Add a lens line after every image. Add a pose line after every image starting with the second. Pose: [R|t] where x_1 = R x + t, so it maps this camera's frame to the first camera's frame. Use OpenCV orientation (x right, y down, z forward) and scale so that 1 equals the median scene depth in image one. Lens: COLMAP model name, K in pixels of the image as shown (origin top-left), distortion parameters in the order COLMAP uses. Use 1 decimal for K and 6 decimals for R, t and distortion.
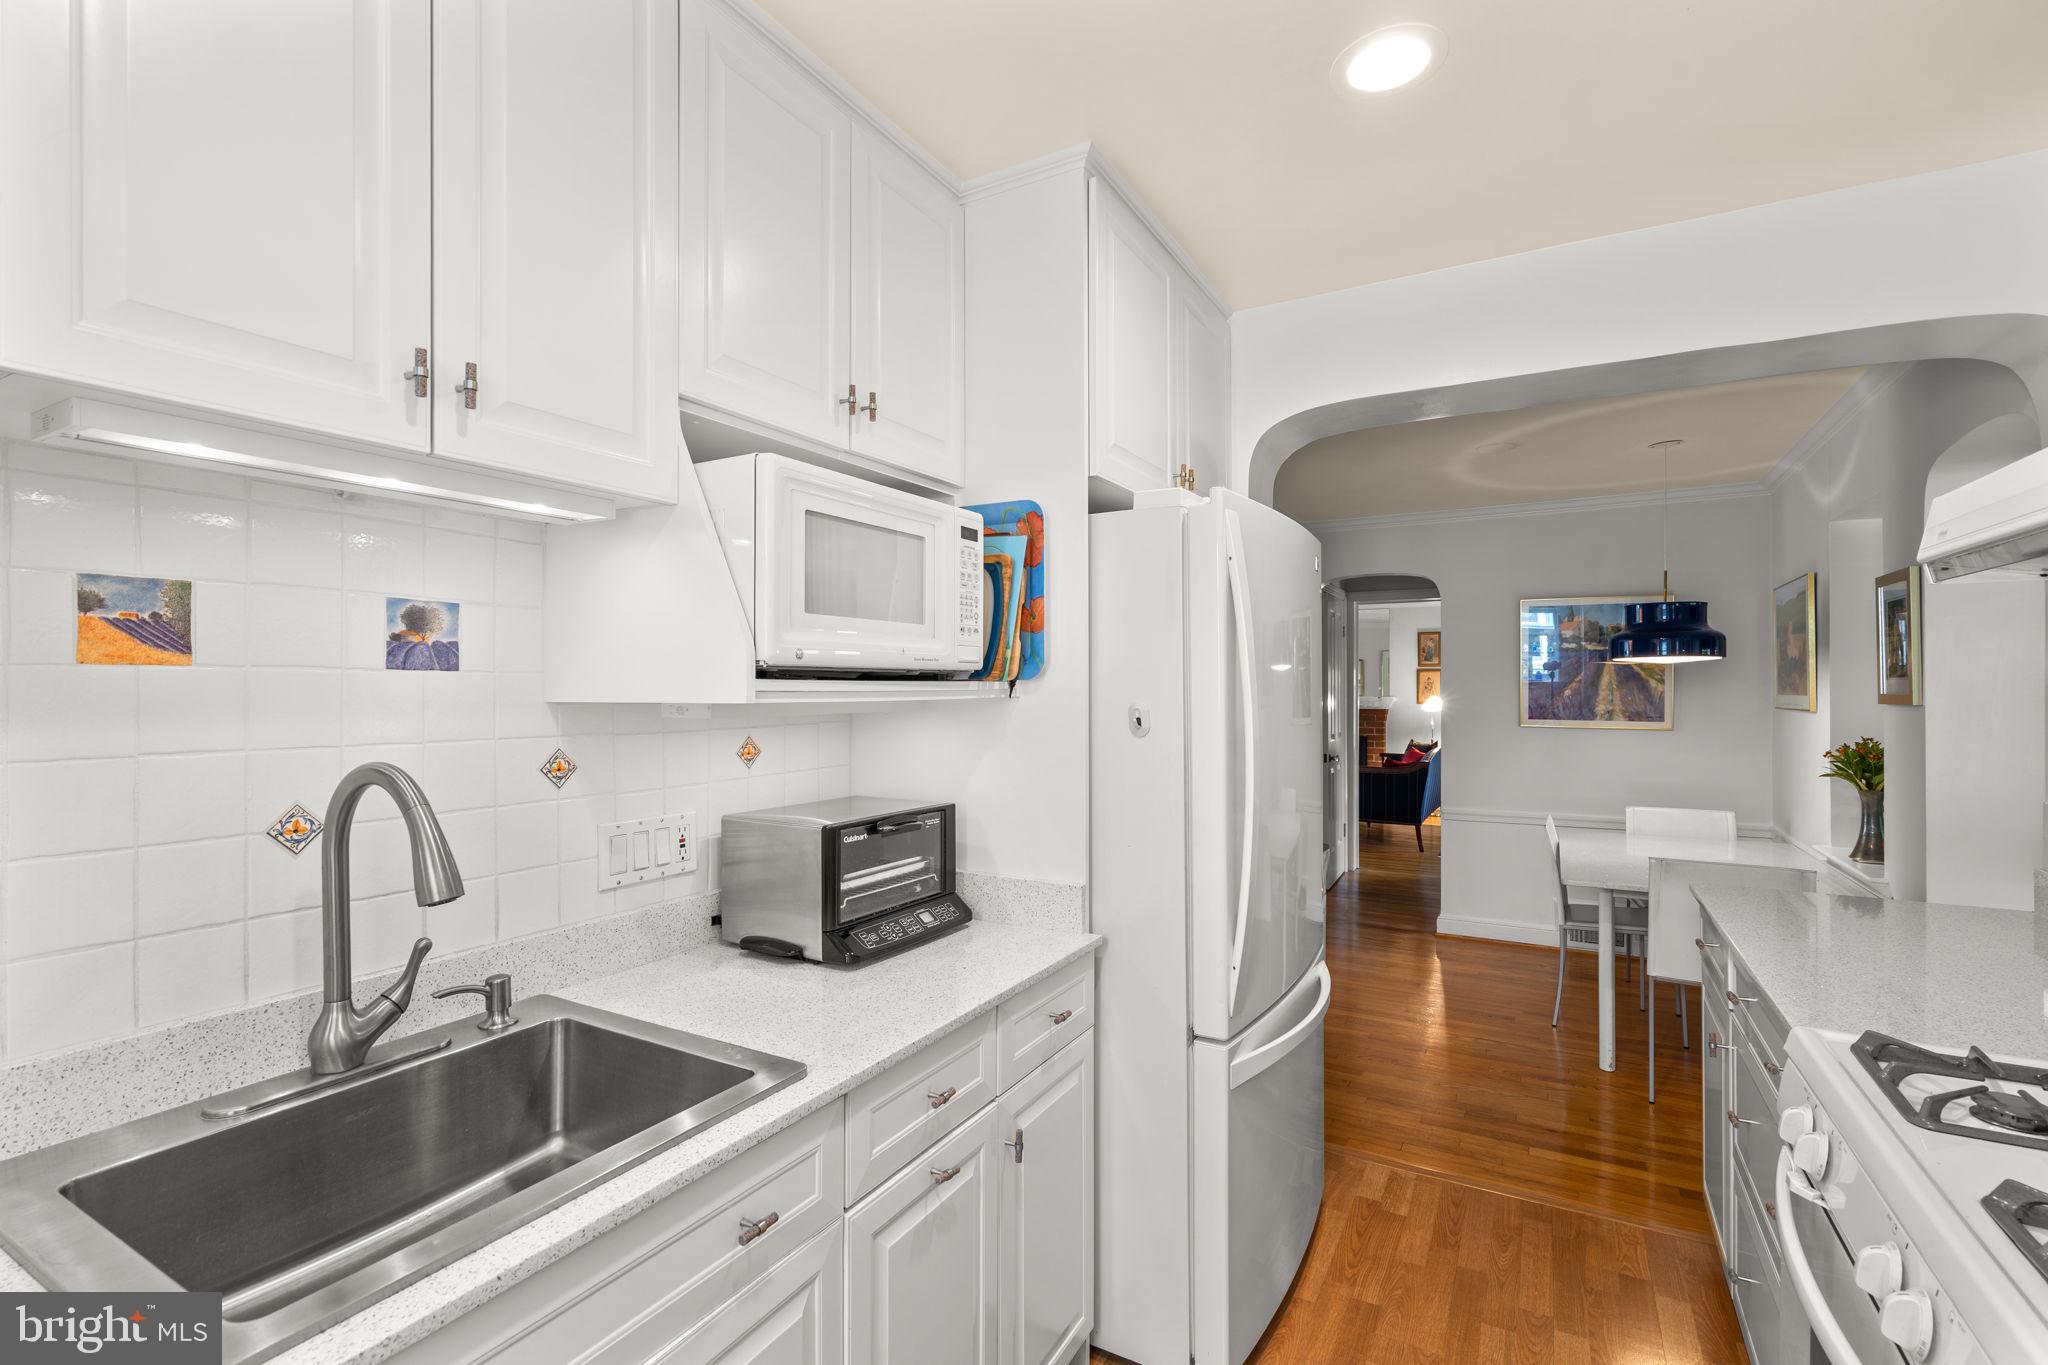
lens RADIAL K [[928.6, 0, 1106.7], [0, 928.6, 675.1], [0, 0, 1]] dist [0.001374, -0.001058]
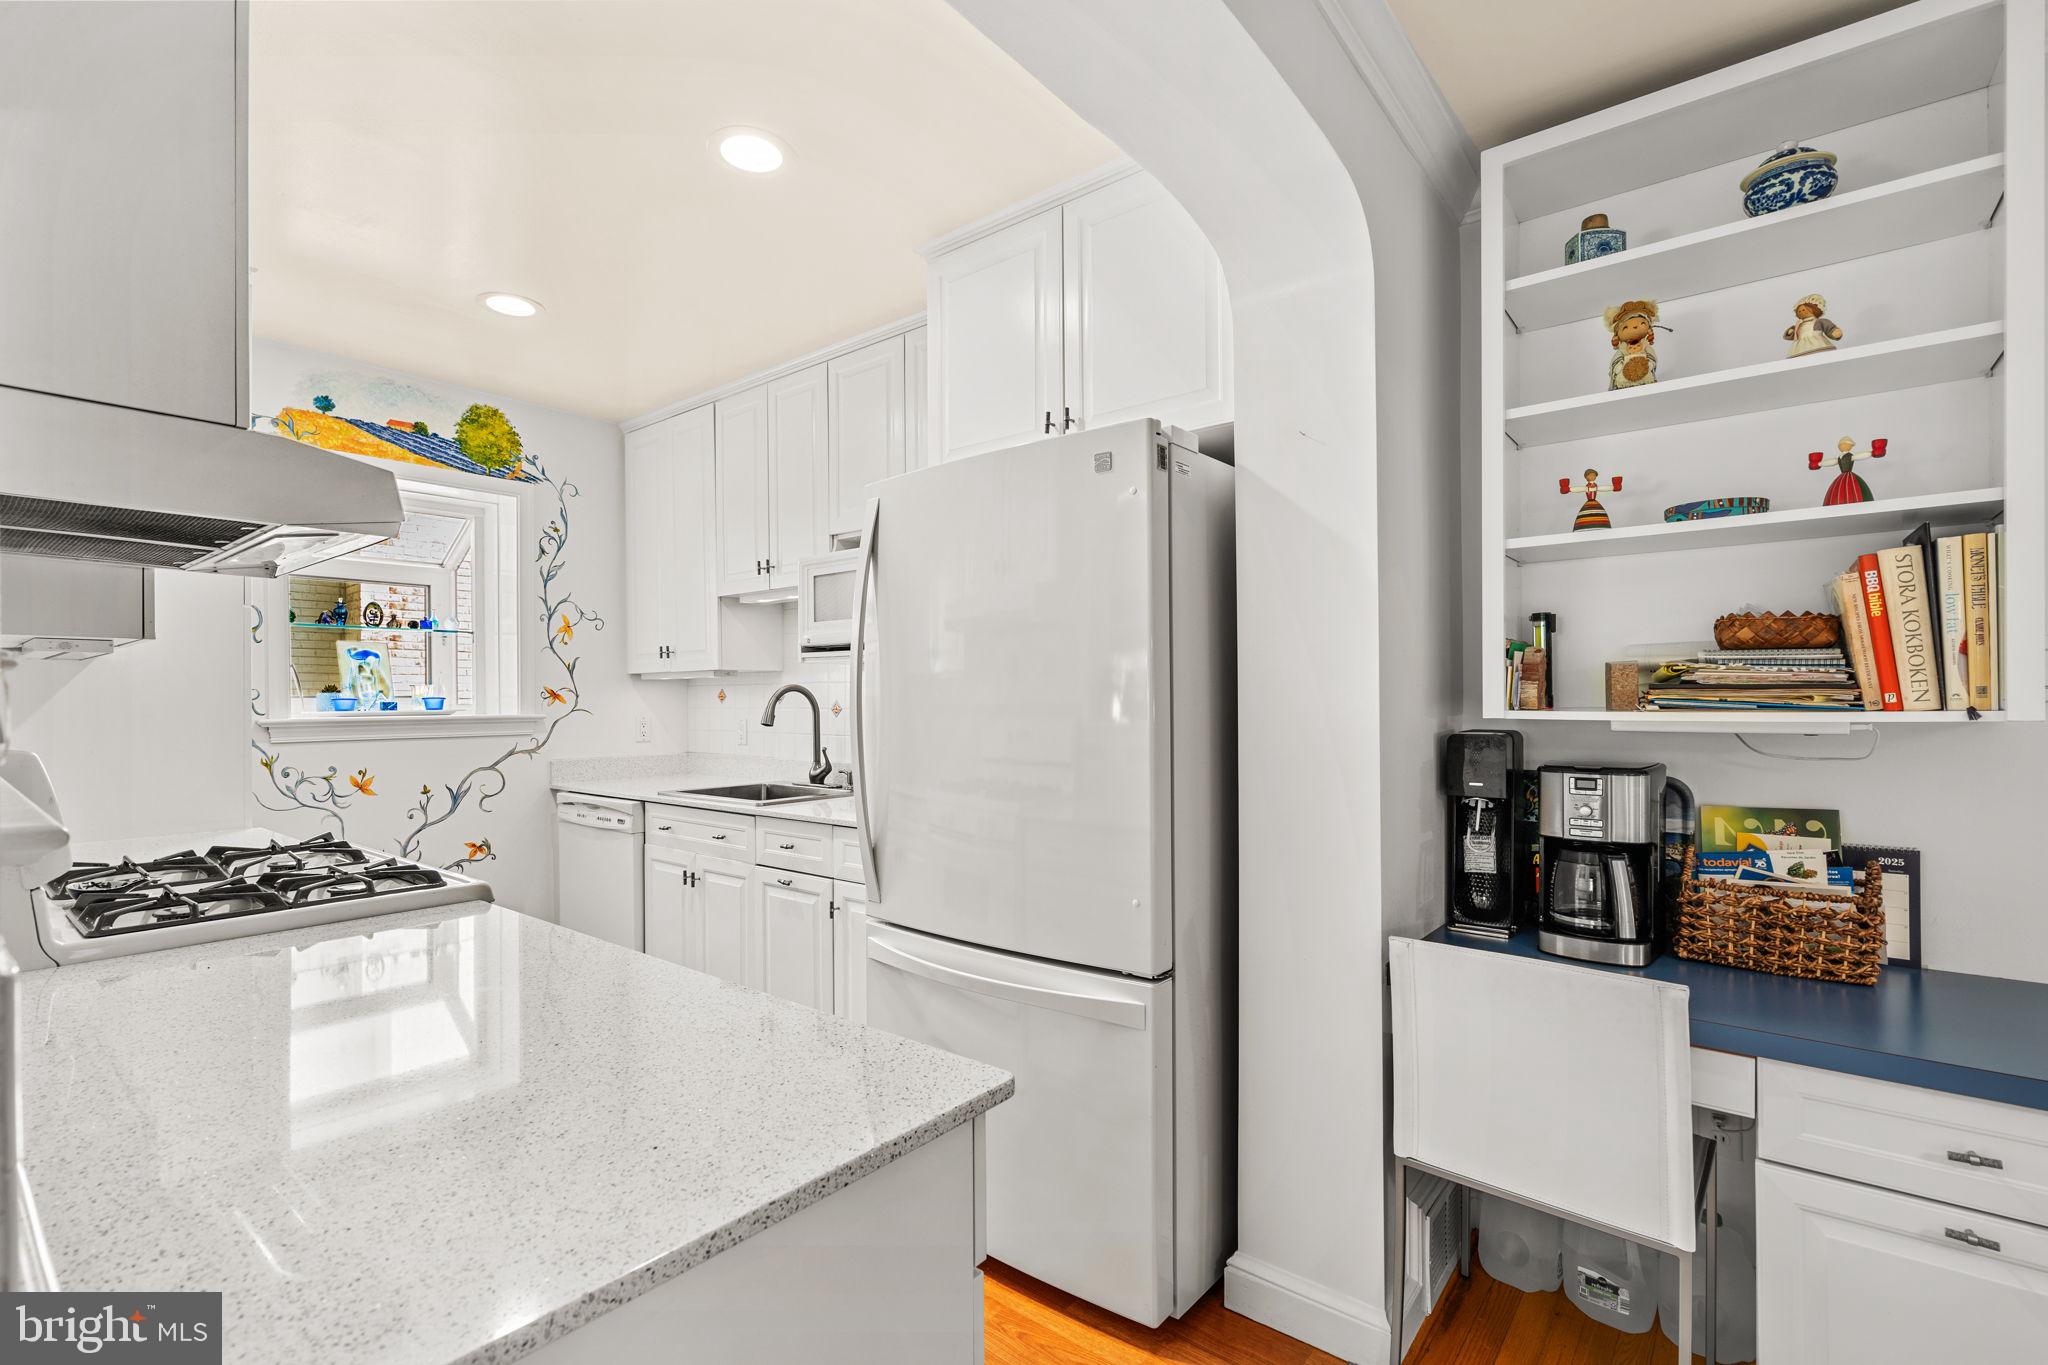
lens RADIAL K [[928.6, 0, 1020.7], [0, 928.6, 694.4], [0, 0, 1]] dist [0.001374, -0.001058]
pose [[-0.191046, -0.003550, -0.981575, 0.757373], [0.007551, 0.999959, -0.005086, 0.050909], [0.981552, -0.008384, -0.191012, 0.818354]]
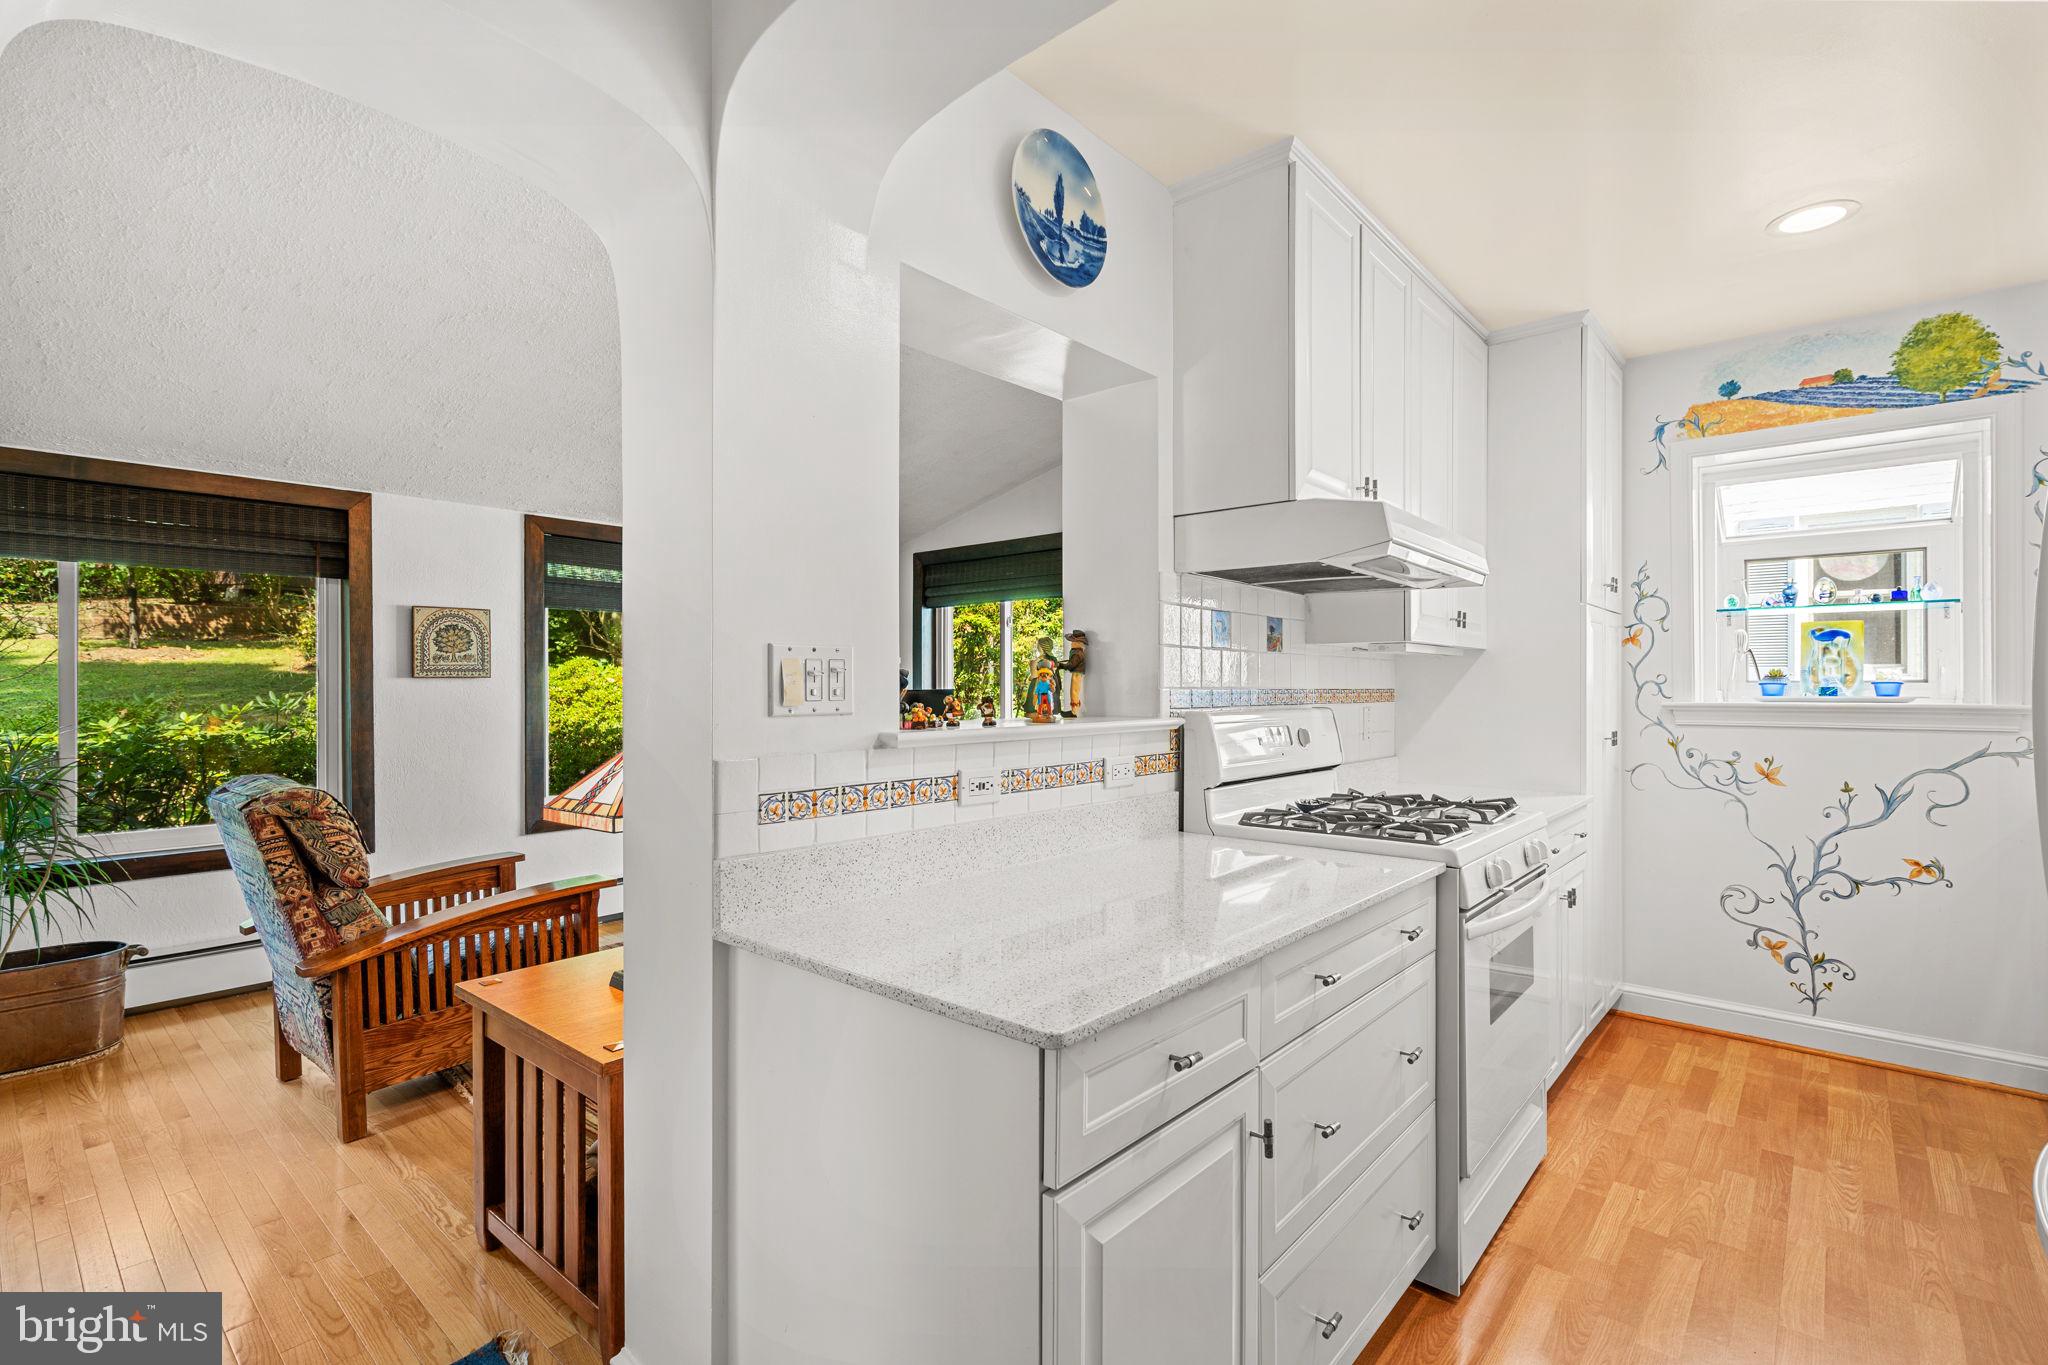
lens RADIAL K [[928.6, 0, 1017.1], [0, 928.6, 684.1], [0, 0, 1]] dist [0.001374, -0.001058]
pose [[-0.972297, -0.001577, 0.233745, 0.430800], [-0.003151, 0.999975, -0.006359, 0.054635], [-0.233729, -0.006920, -0.972277, 1.049005]]
